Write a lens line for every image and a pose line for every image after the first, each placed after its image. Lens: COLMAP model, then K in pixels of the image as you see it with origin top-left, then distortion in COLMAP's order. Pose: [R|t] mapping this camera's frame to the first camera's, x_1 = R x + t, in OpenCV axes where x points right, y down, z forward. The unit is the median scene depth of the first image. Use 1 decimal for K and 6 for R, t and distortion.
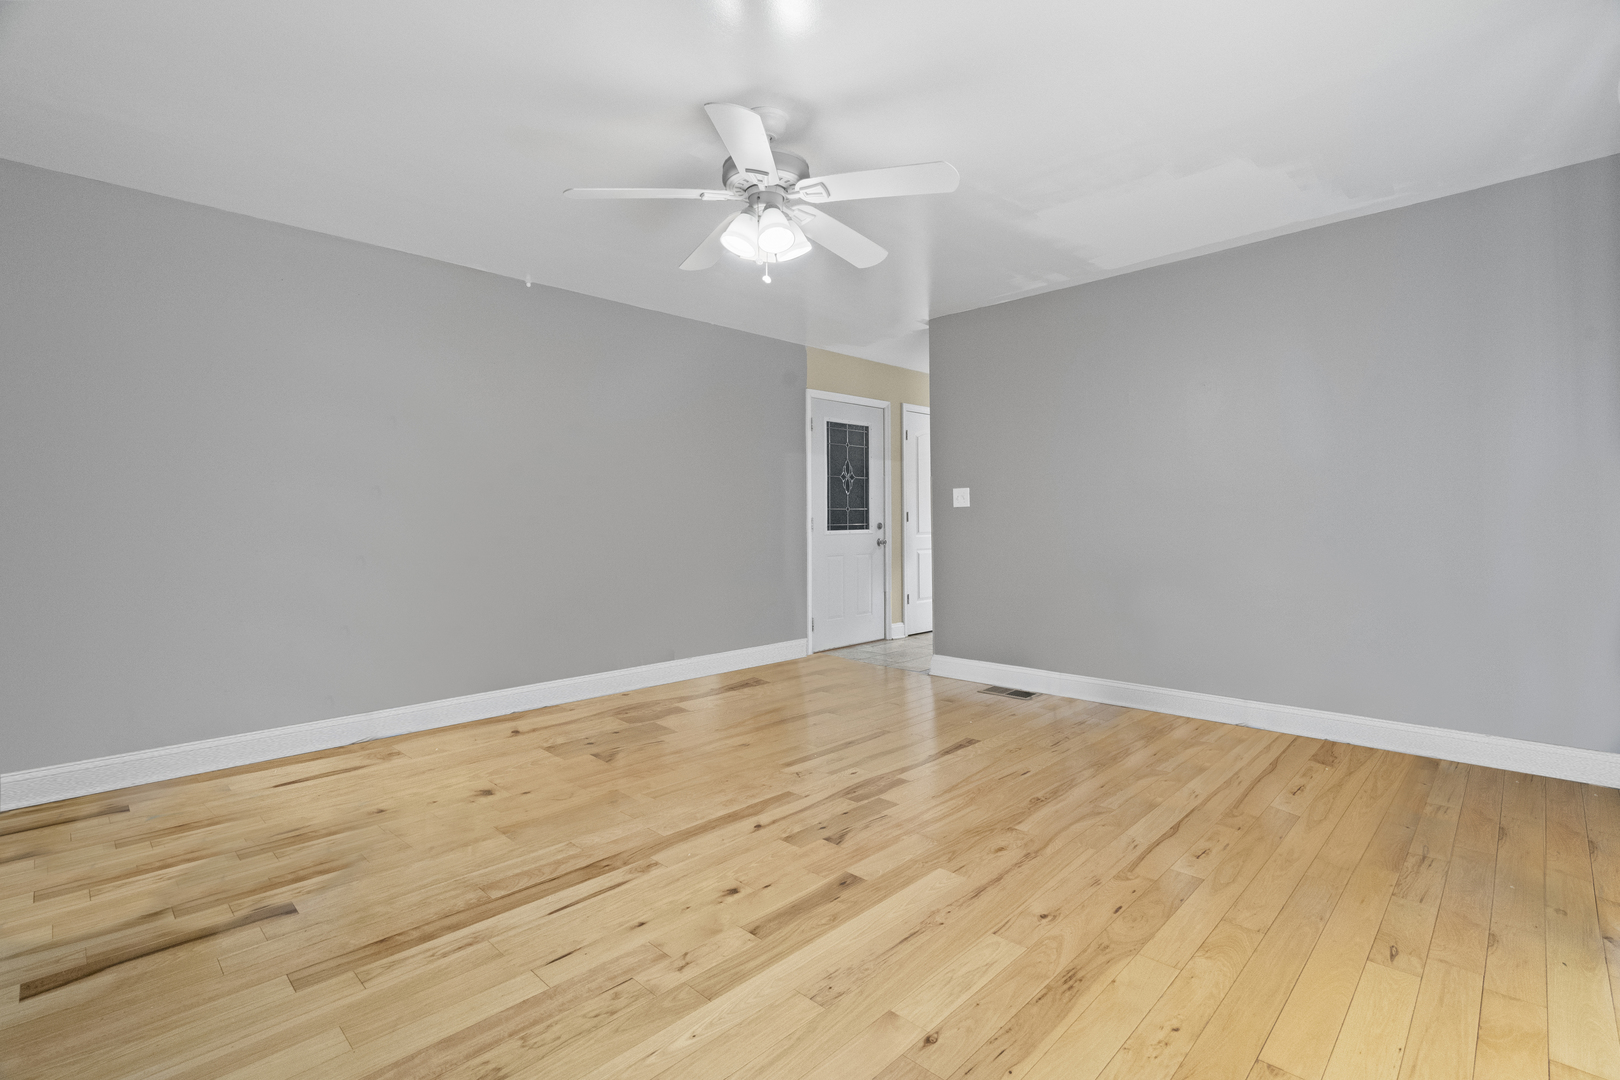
lens RADIAL K [[745.0, 0, 812.7], [0, 745.0, 537.0], [0, 0, 1]] dist [0.000499, 0.000117]
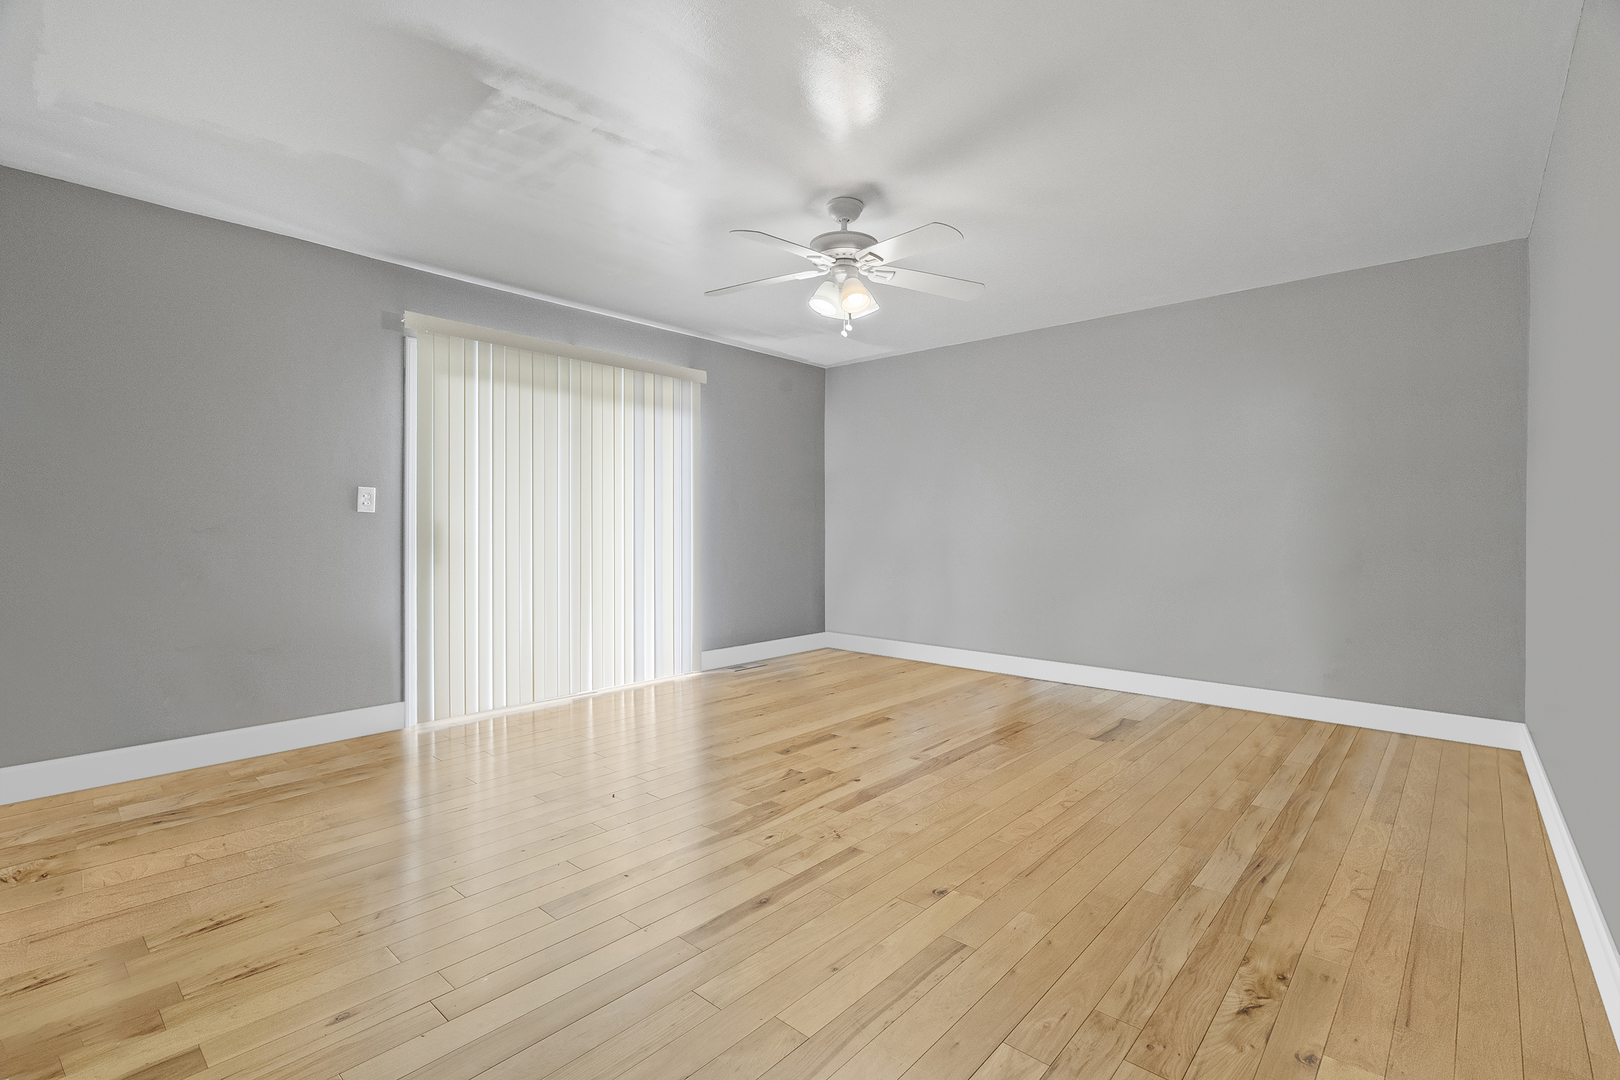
lens RADIAL K [[745.0, 0, 807.6], [0, 745.0, 537.6], [0, 0, 1]] dist [0.000499, 0.000117]
pose [[-0.998805, 0.007442, -0.048304, 0.064217], [0.007114, 0.999950, 0.006961, -0.013720], [0.048353, 0.006609, -0.998808, 2.287361]]
